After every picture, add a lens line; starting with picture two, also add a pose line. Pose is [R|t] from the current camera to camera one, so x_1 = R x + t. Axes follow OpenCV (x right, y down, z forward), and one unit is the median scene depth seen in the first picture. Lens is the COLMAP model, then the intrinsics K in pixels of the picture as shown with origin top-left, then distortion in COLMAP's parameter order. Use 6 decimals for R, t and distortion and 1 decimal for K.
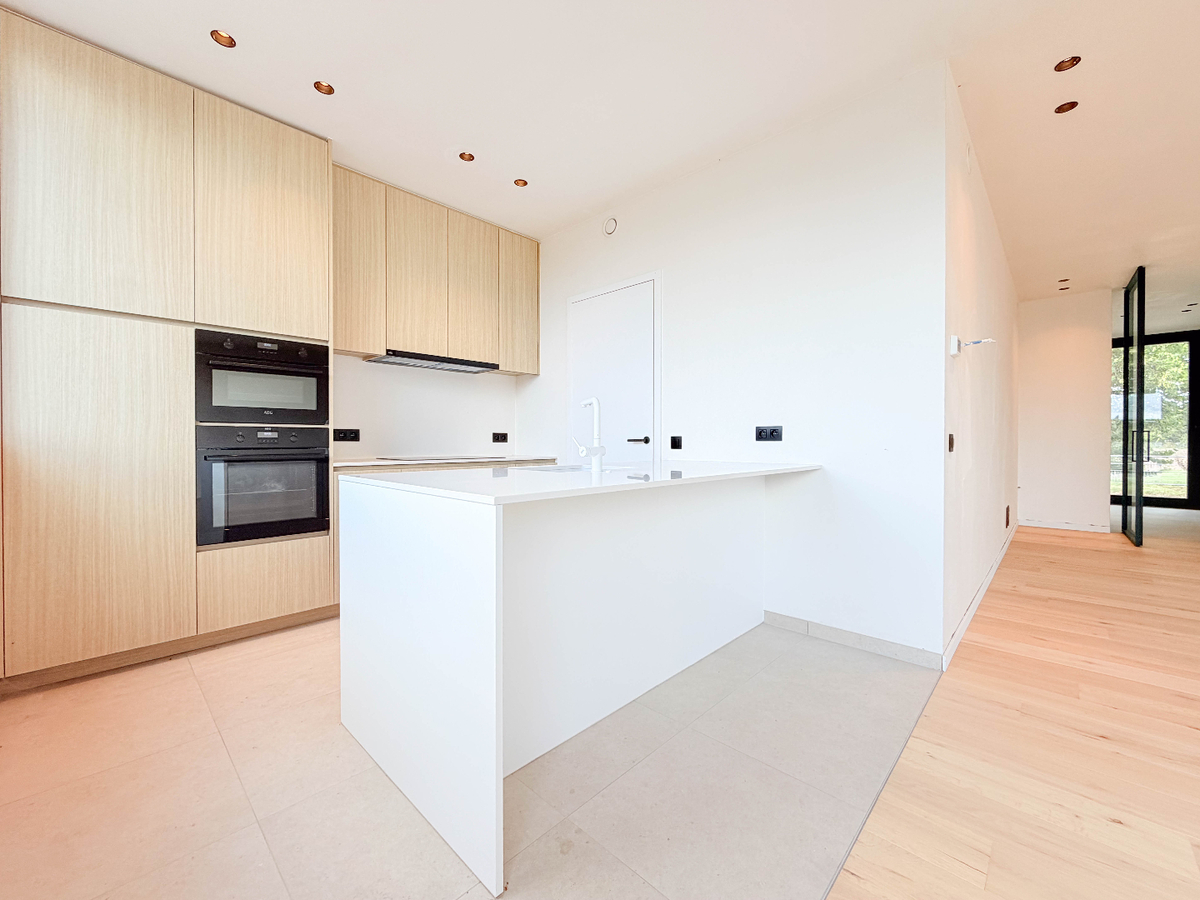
lens RADIAL K [[491.3, 0, 601.0], [0, 491.3, 445.0], [0, 0, 1]] dist [0.000954, 0.000087]
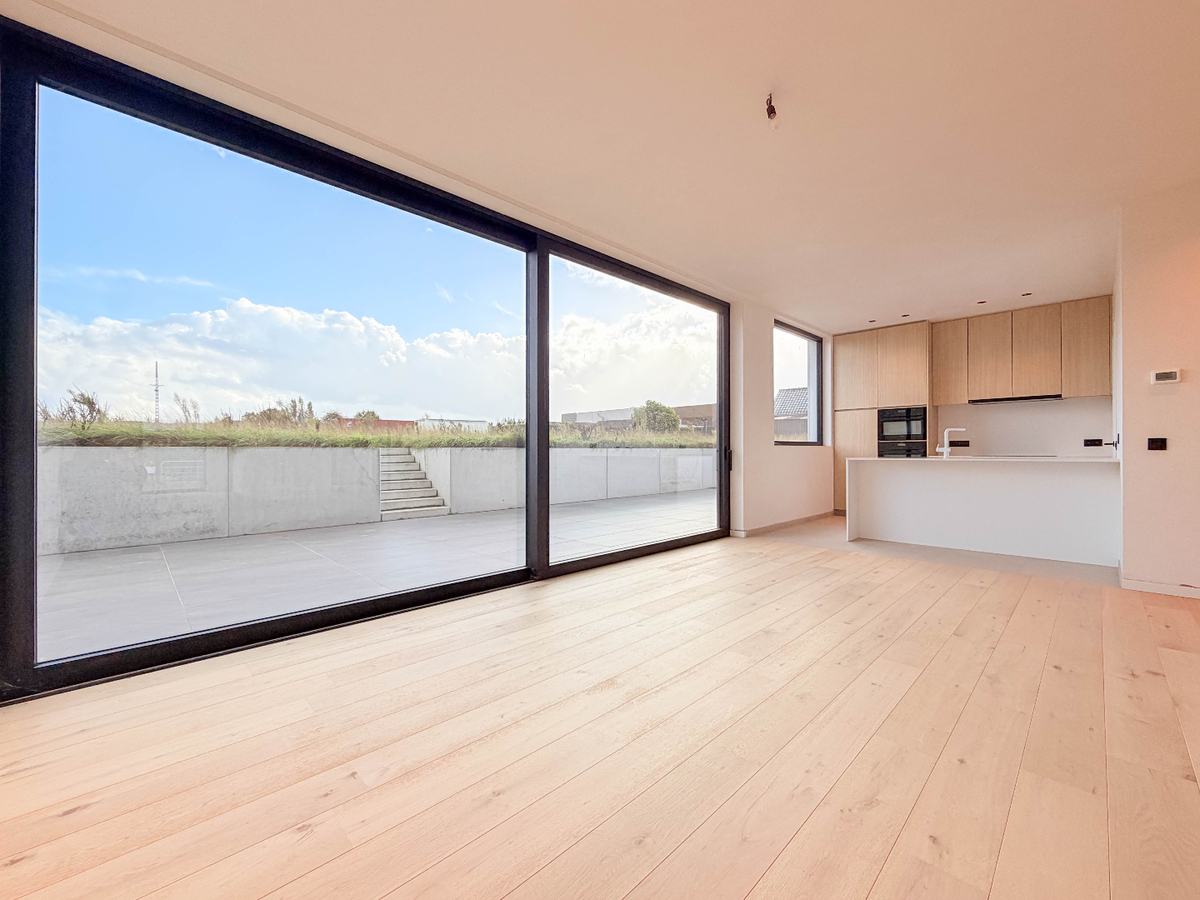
lens RADIAL K [[491.3, 0, 603.8], [0, 491.3, 450.9], [0, 0, 1]] dist [0.000954, 0.000087]
pose [[-0.038339, -0.002292, -0.999262, 1.954999], [-0.003544, 0.999991, -0.002158, 0.023549], [0.999259, 0.003459, -0.038347, -0.483023]]
